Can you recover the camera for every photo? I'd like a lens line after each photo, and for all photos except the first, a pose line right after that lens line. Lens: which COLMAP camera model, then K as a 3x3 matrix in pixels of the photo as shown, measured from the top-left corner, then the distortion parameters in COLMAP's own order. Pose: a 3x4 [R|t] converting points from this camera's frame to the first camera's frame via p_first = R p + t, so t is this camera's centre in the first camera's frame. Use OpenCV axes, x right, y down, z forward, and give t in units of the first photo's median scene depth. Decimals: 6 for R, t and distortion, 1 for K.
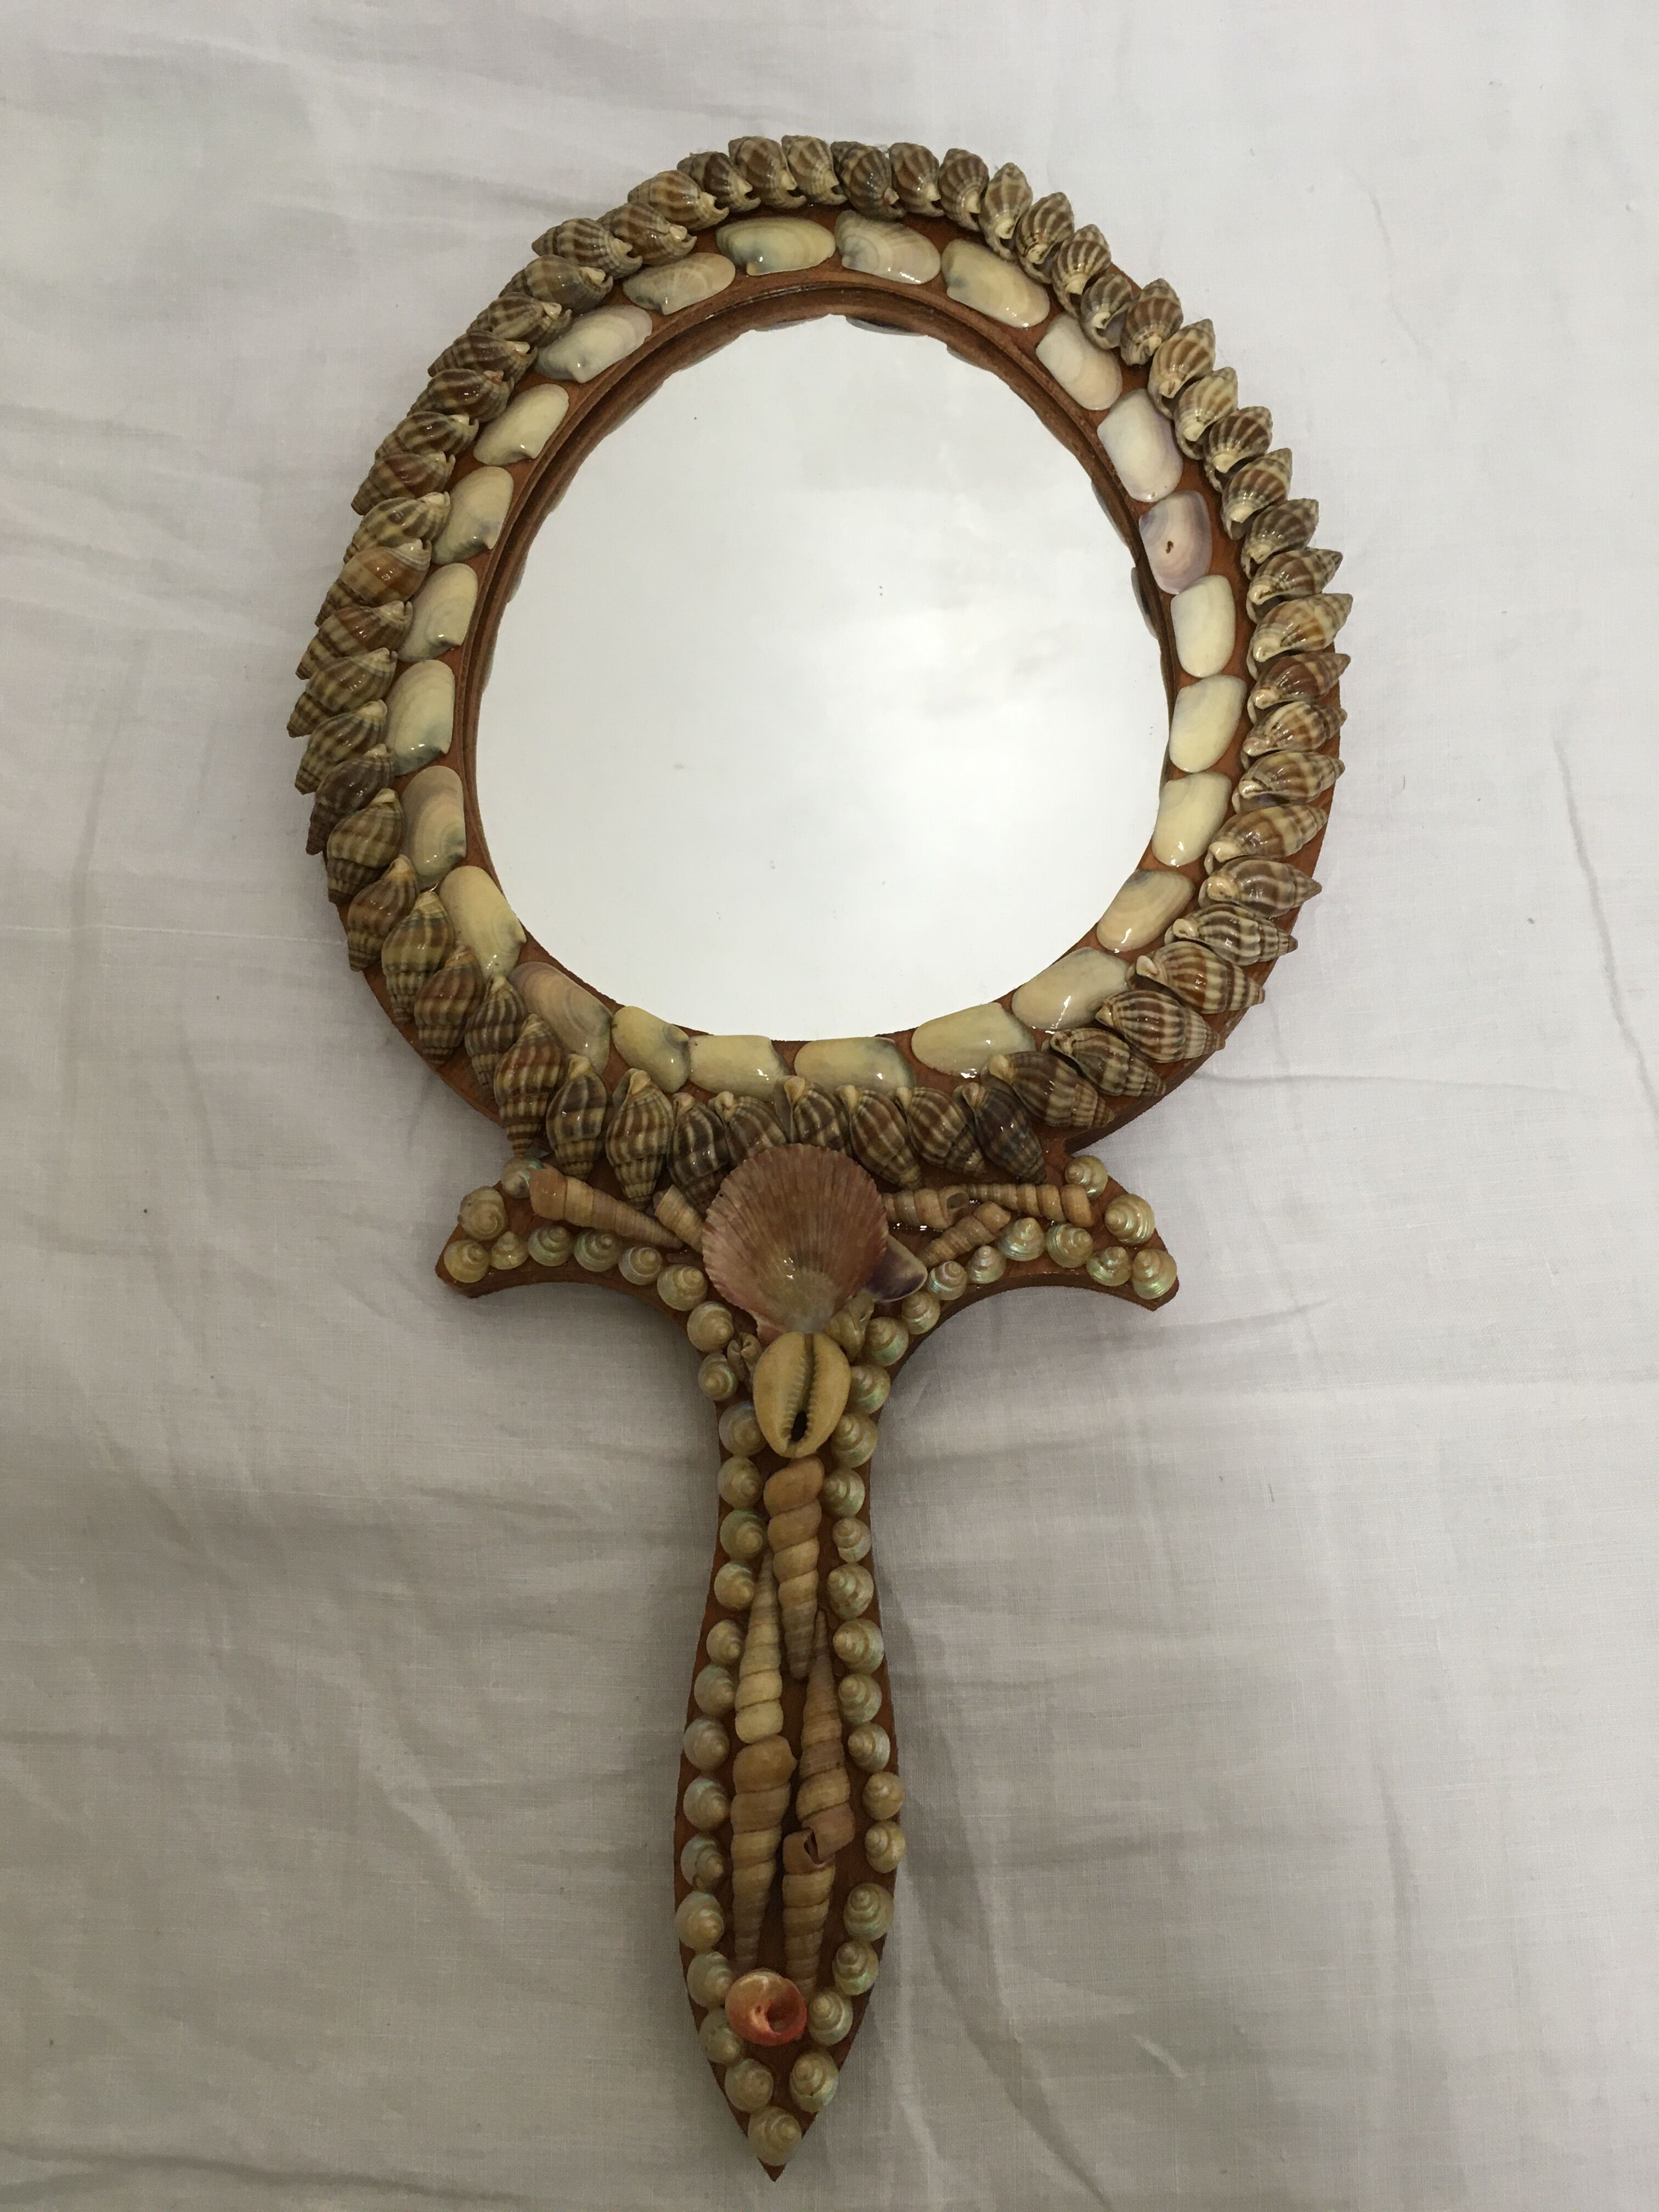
lens RADIAL K [[1884.9, 0, 837.9], [0, 1884.9, 1108.0], [0, 0, 1]] dist [0.016833, -0.022173]
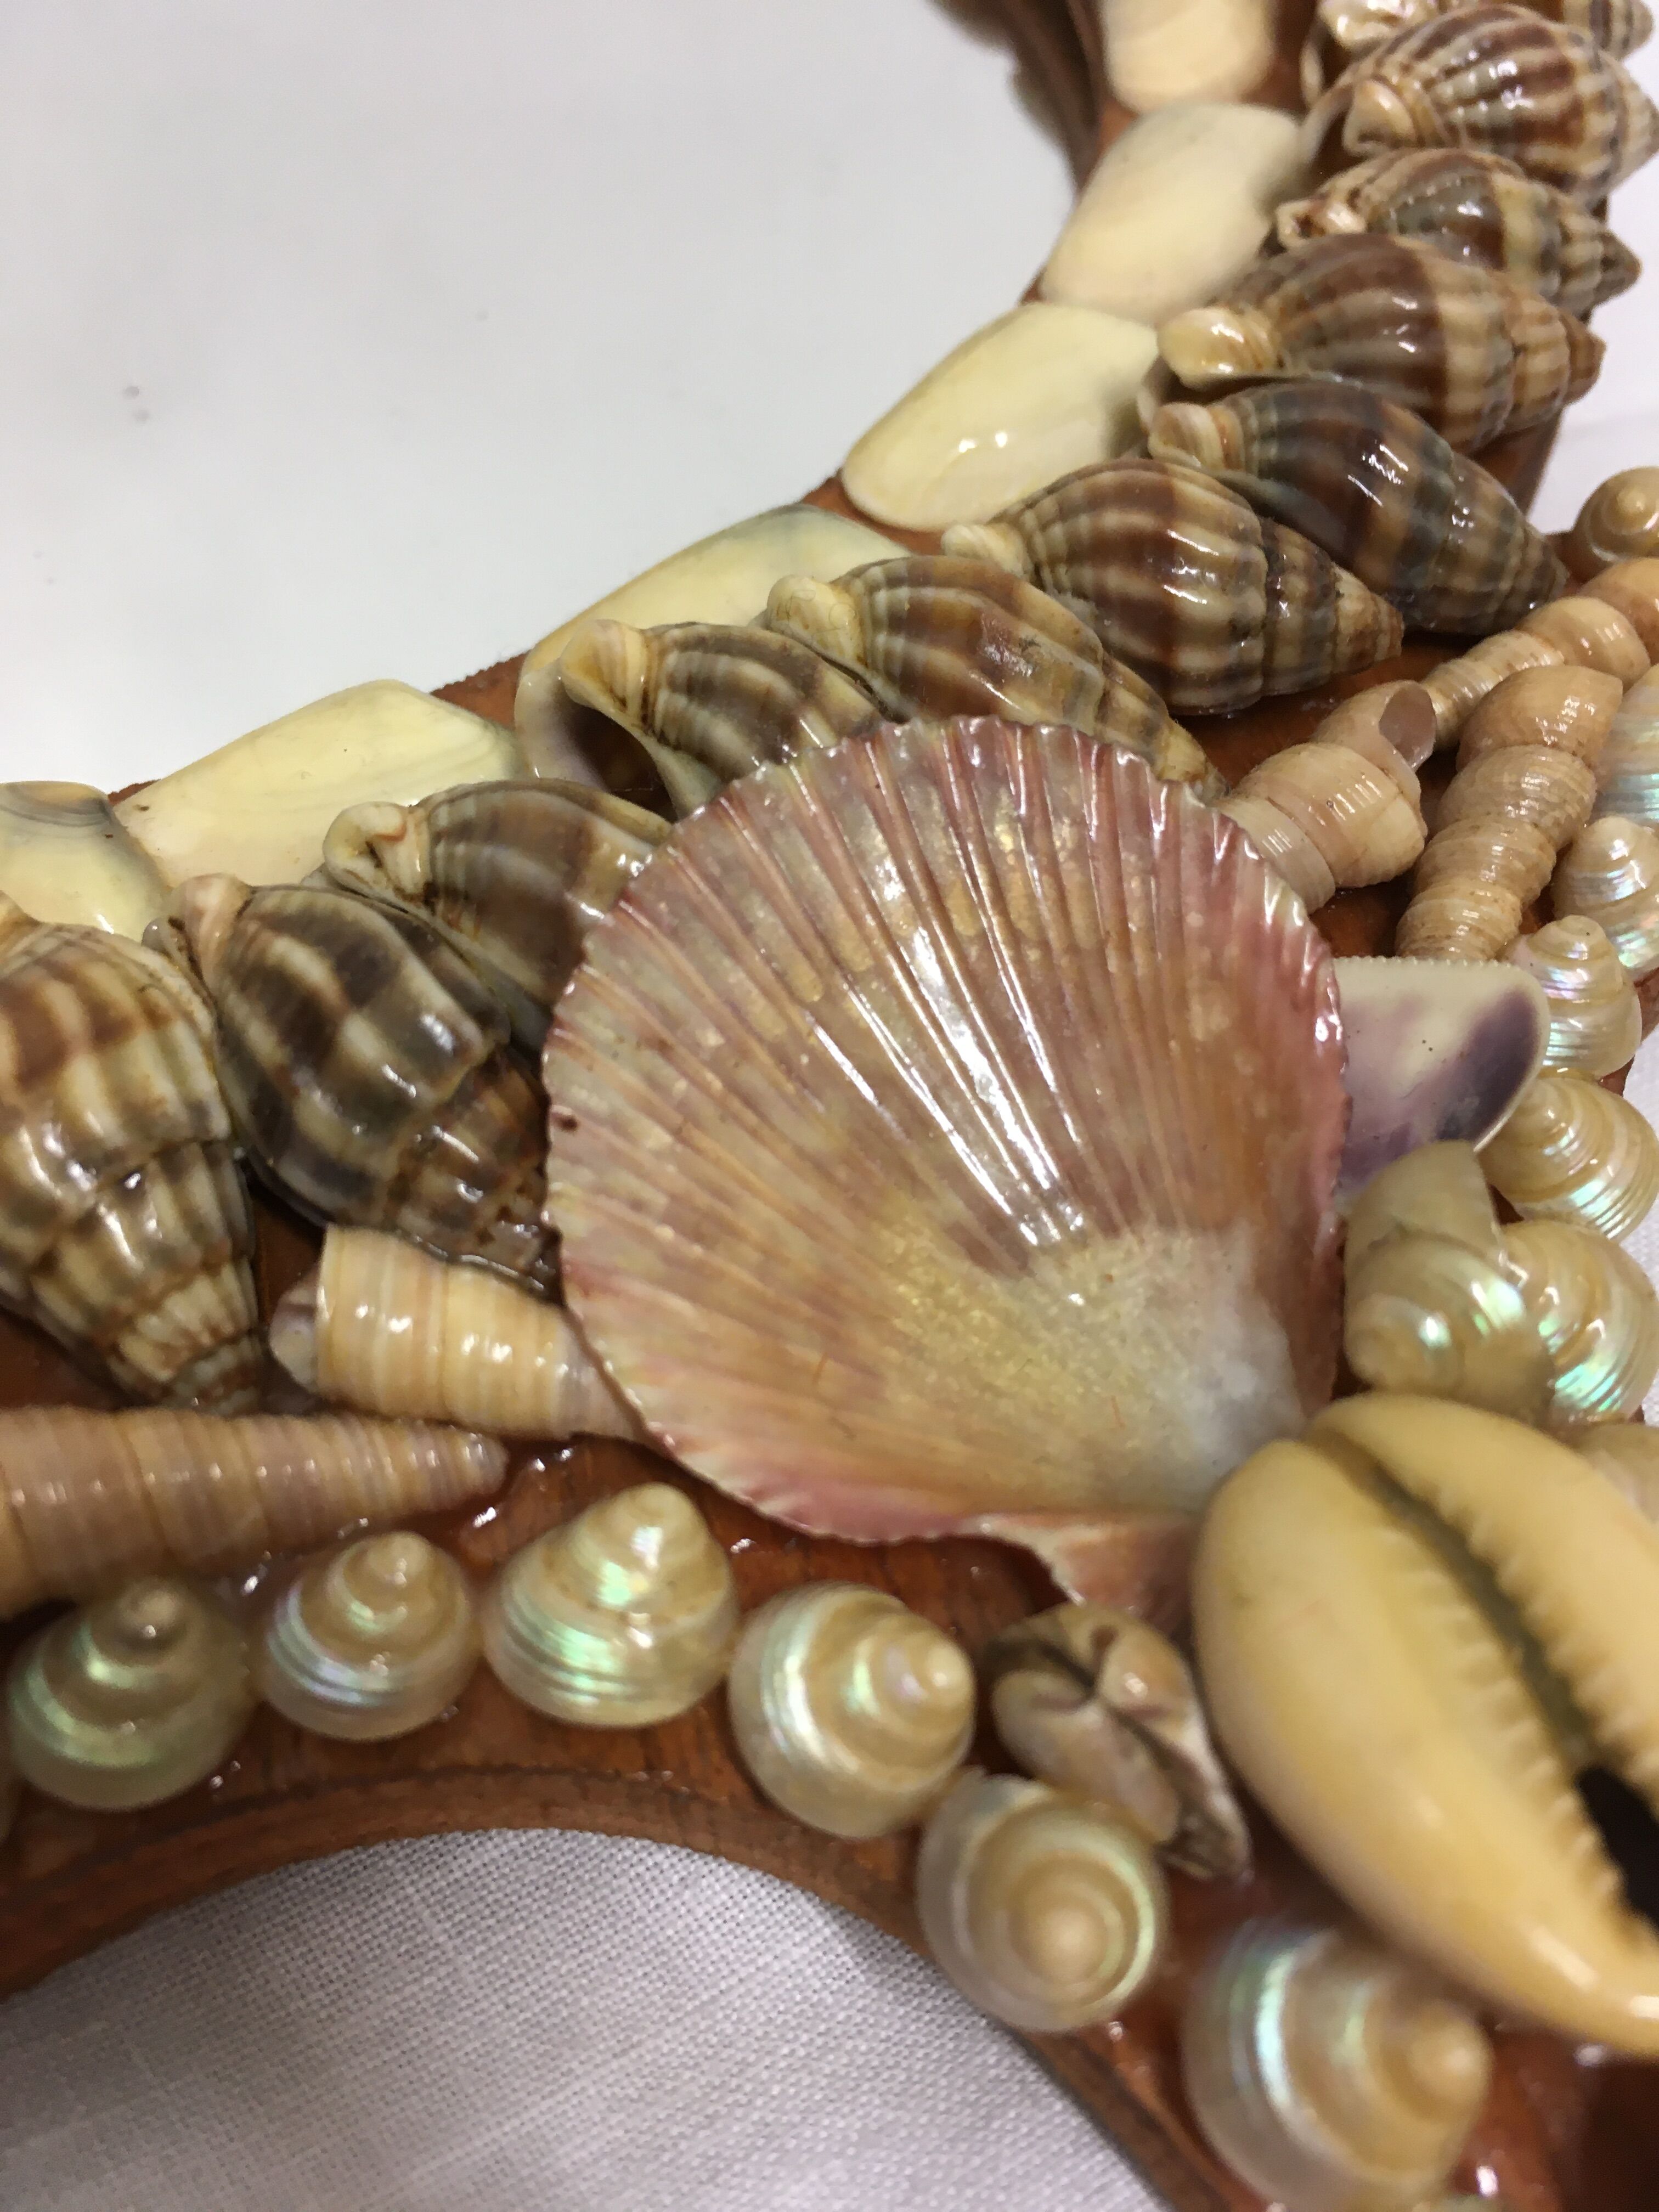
lens RADIAL K [[1884.9, 0, 830.1], [0, 1884.9, 1105.9], [0, 0, 1]] dist [0.016833, -0.022173]
pose [[0.831613, -0.429763, 0.351744, -0.110753], [0.504183, 0.849806, -0.153719, 0.090998], [-0.232851, 0.305178, 0.923389, 0.792240]]
